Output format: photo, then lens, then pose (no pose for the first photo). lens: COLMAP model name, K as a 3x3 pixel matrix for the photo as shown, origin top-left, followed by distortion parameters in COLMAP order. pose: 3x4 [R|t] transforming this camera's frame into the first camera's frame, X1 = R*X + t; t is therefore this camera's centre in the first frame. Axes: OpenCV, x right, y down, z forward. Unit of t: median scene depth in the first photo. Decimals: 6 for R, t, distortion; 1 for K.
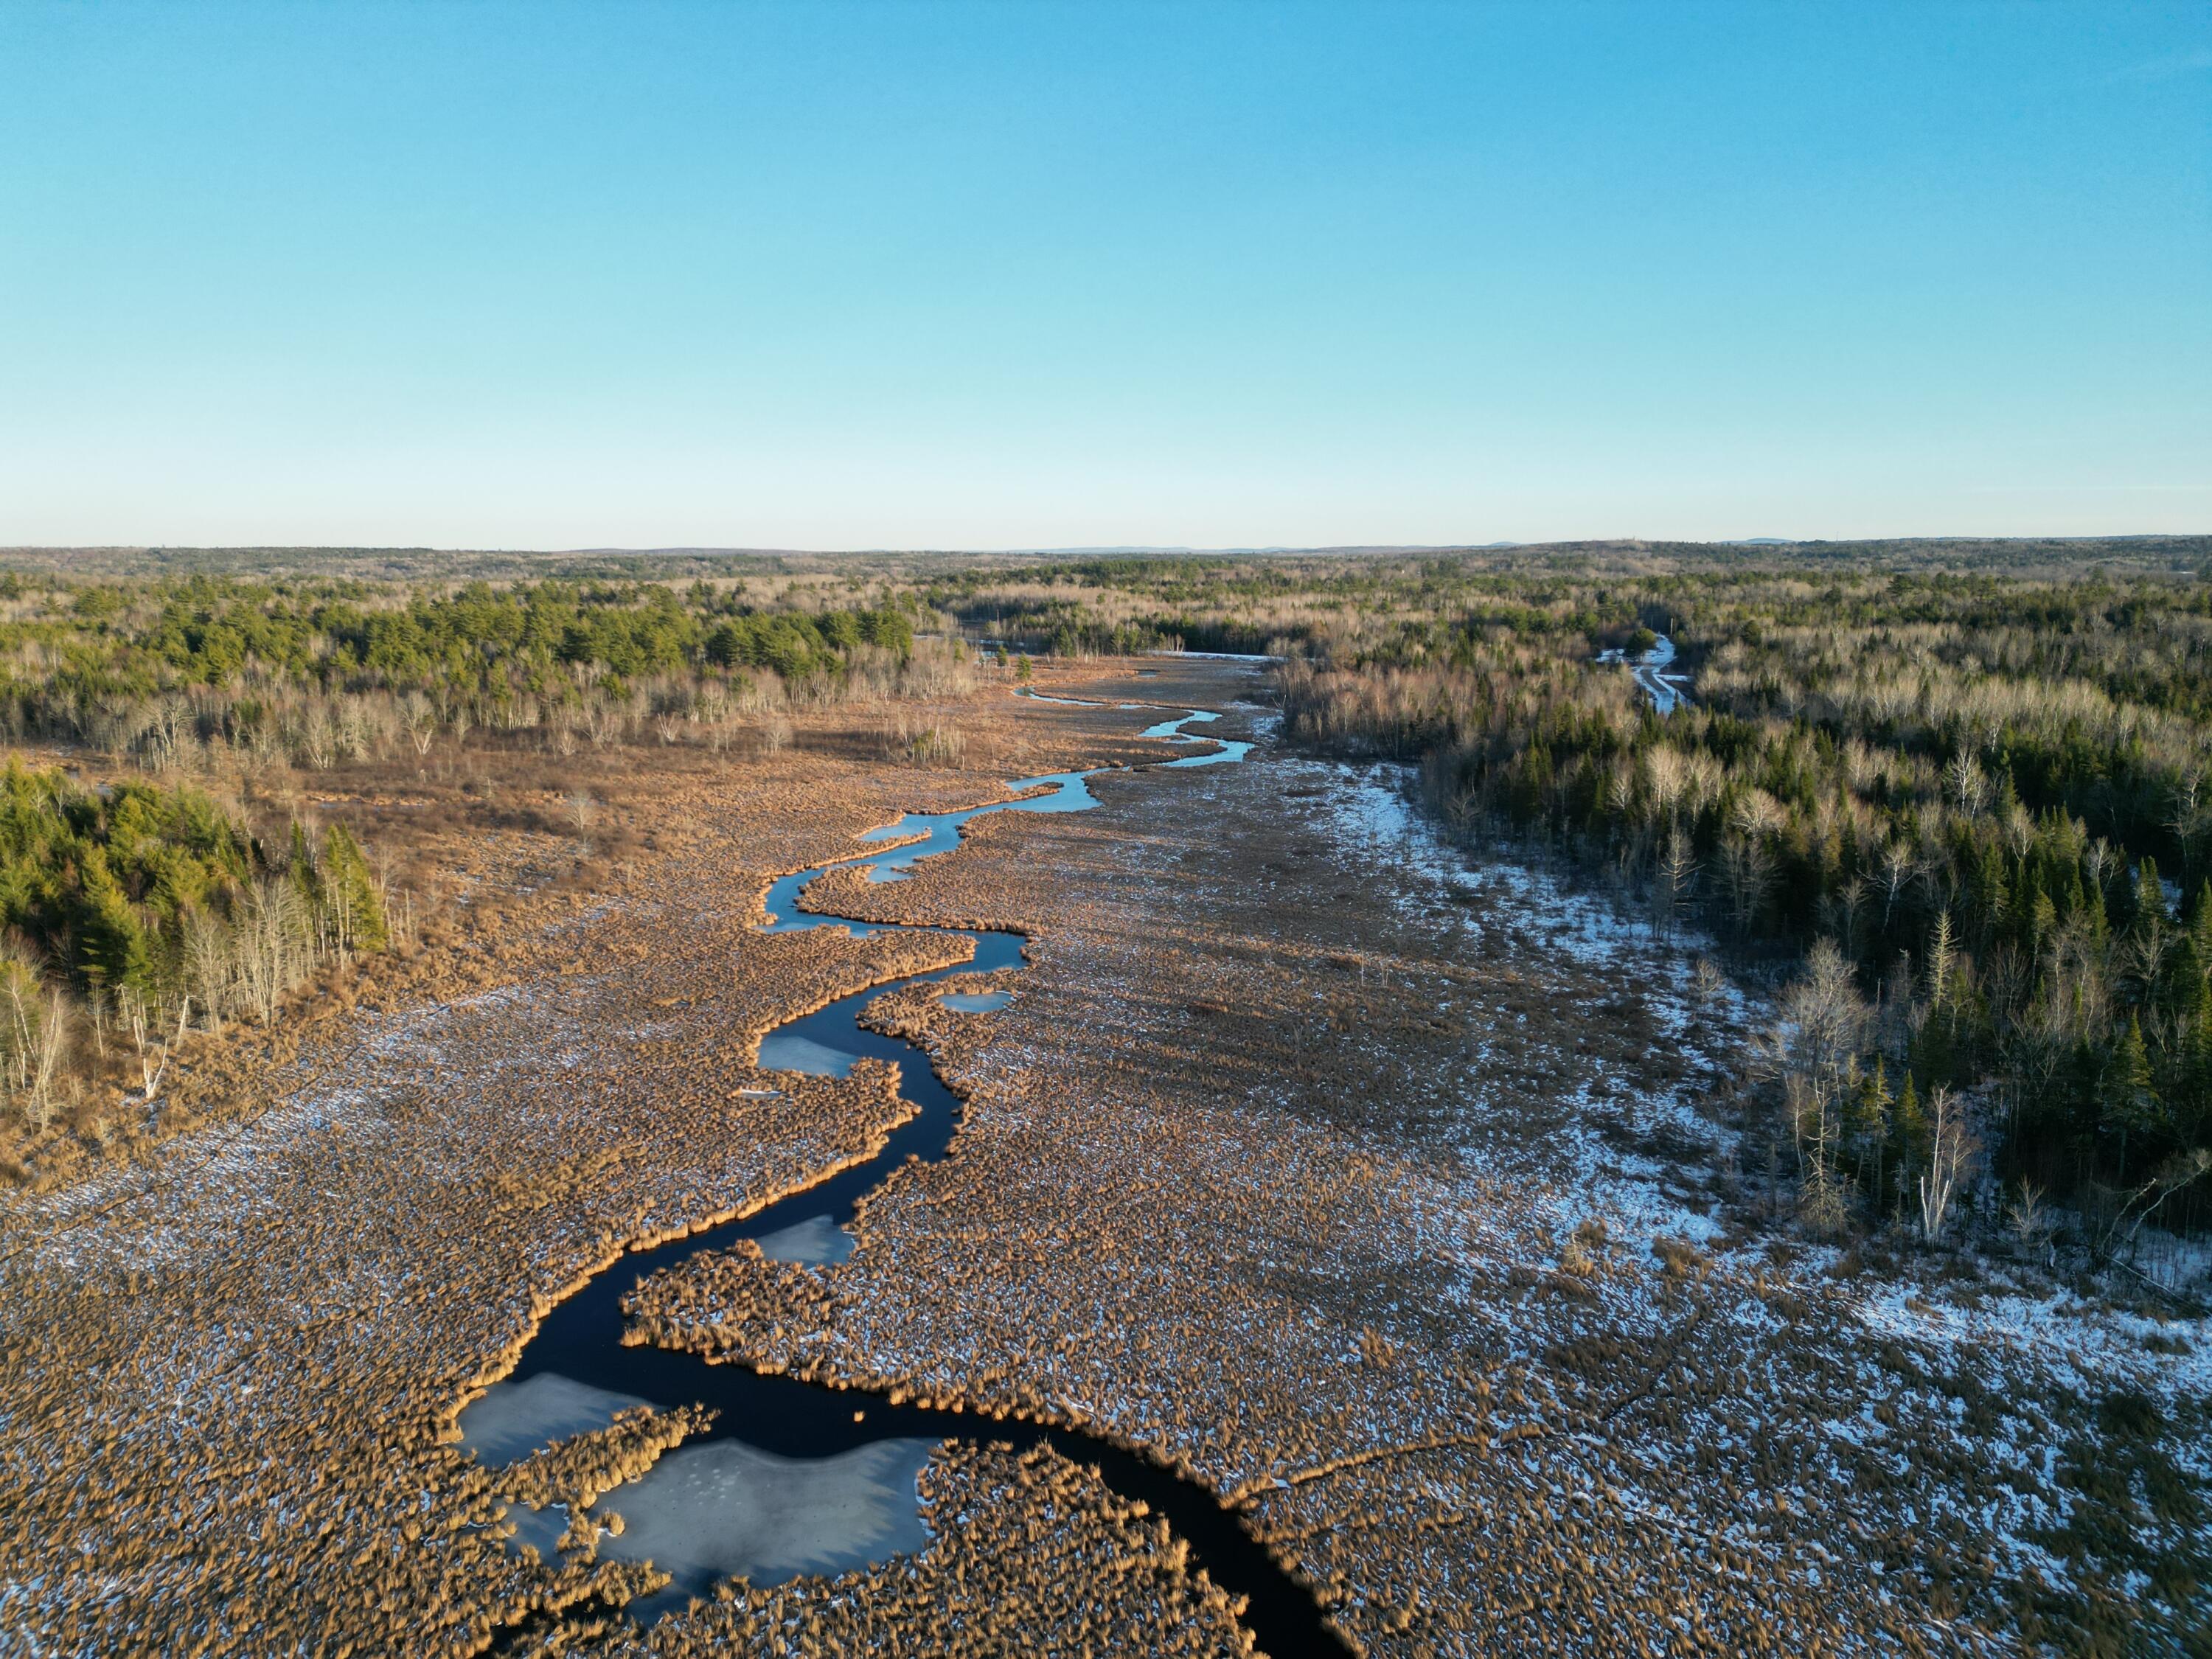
lens RADIAL K [[1551.6, 0, 1105.9], [0, 1551.6, 829.6], [0, 0, 1]] dist [0.039878, -0.001519]
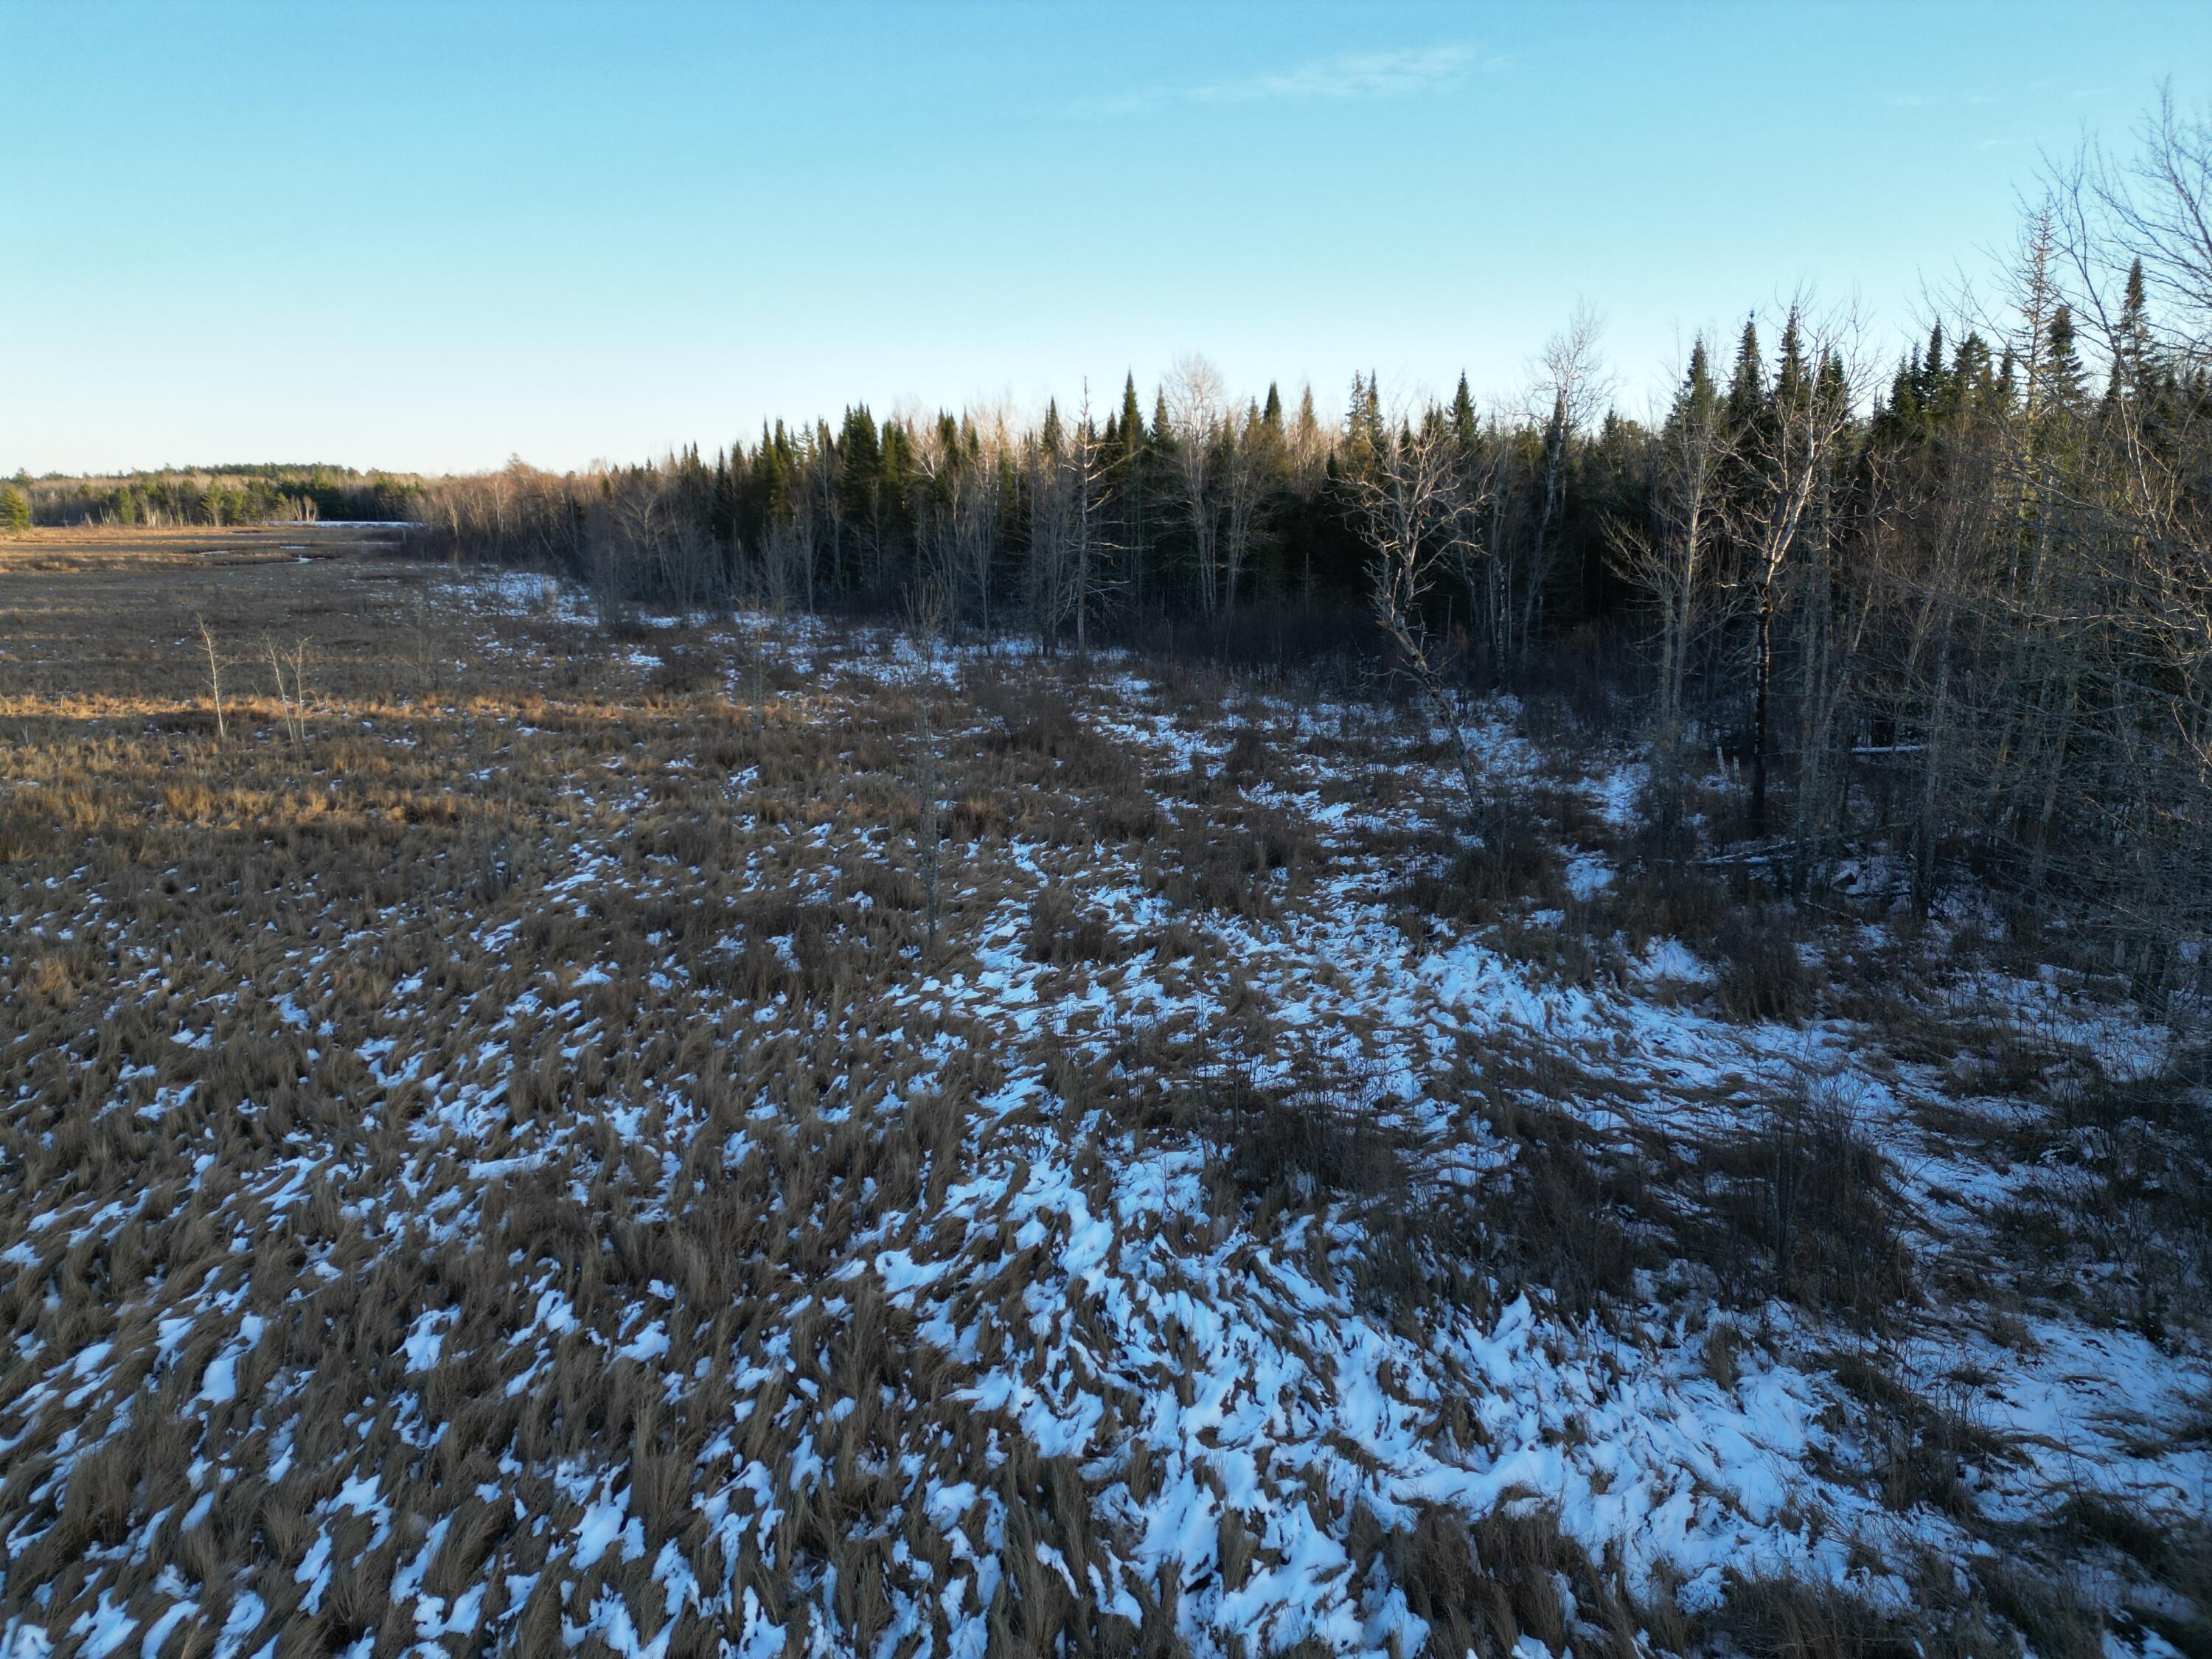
lens RADIAL K [[1551.6, 0, 1106.6], [0, 1551.6, 829.5], [0, 0, 1]] dist [0.039878, -0.001519]
pose [[0.894969, -0.097231, 0.435404, 0.226878], [0.085568, 0.995253, 0.046368, 0.142104], [-0.437846, -0.004242, 0.899040, 0.800413]]
